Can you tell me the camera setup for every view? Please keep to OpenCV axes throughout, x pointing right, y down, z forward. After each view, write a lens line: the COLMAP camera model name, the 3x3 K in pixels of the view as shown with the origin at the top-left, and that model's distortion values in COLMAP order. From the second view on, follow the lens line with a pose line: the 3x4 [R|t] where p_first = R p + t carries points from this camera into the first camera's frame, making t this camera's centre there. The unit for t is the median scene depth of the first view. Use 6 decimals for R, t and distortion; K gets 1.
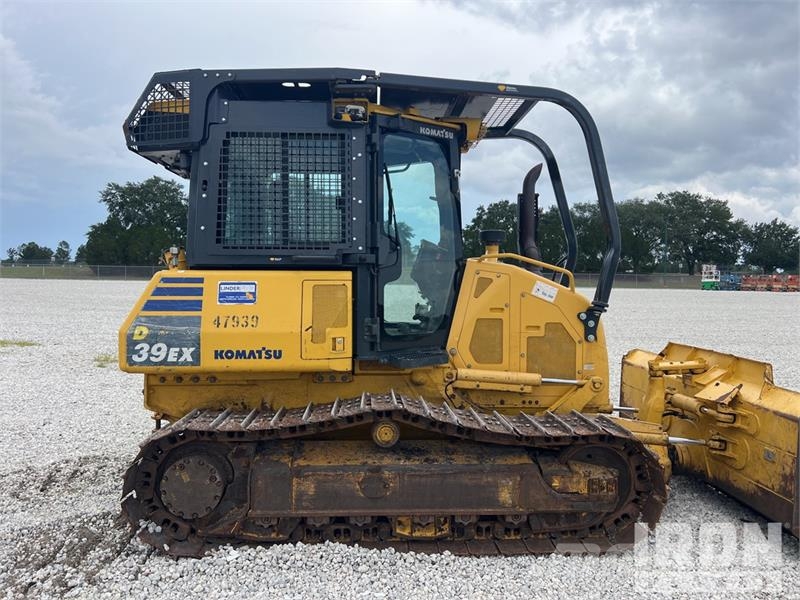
lens RADIAL K [[597.7, 0, 400.0], [0, 597.7, 300.0], [0, 0, 1]] dist [0.066931, -0.066813]
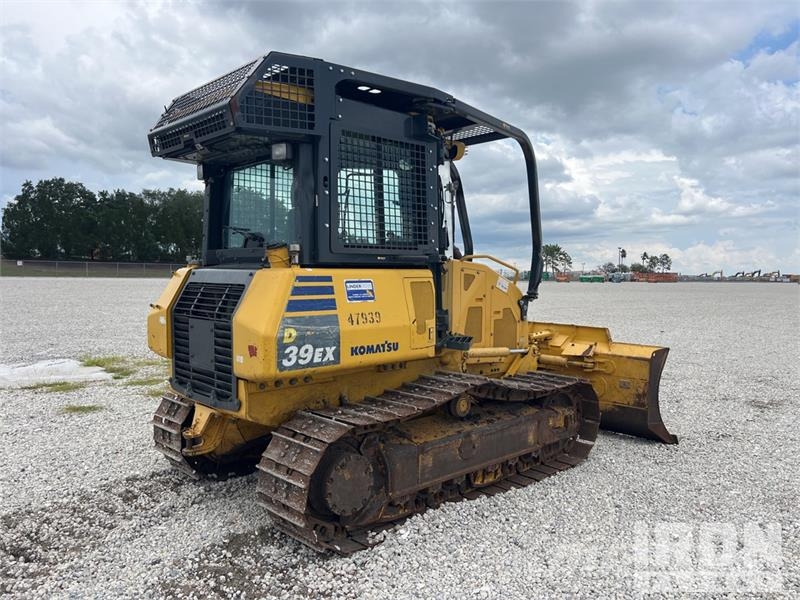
lens RADIAL K [[597.7, 0, 400.0], [0, 597.7, 300.0], [0, 0, 1]] dist [0.066931, -0.066813]
pose [[0.757695, -0.030964, 0.651874, -0.899244], [0.019786, 0.999505, 0.024479, -0.019799], [-0.652309, -0.005649, 0.757932, 0.176903]]
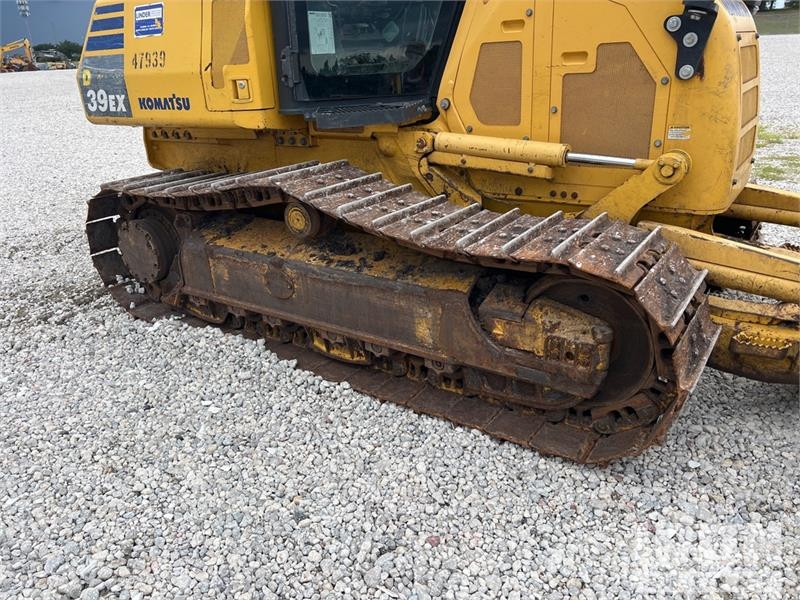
lens RADIAL K [[597.7, 0, 400.0], [0, 597.7, 300.0], [0, 0, 1]] dist [0.066931, -0.066813]
pose [[0.797483, 0.183979, -0.574606, 0.515424], [0.034538, 0.936891, 0.347911, 0.065825], [0.602352, -0.297299, 0.740801, 0.509065]]
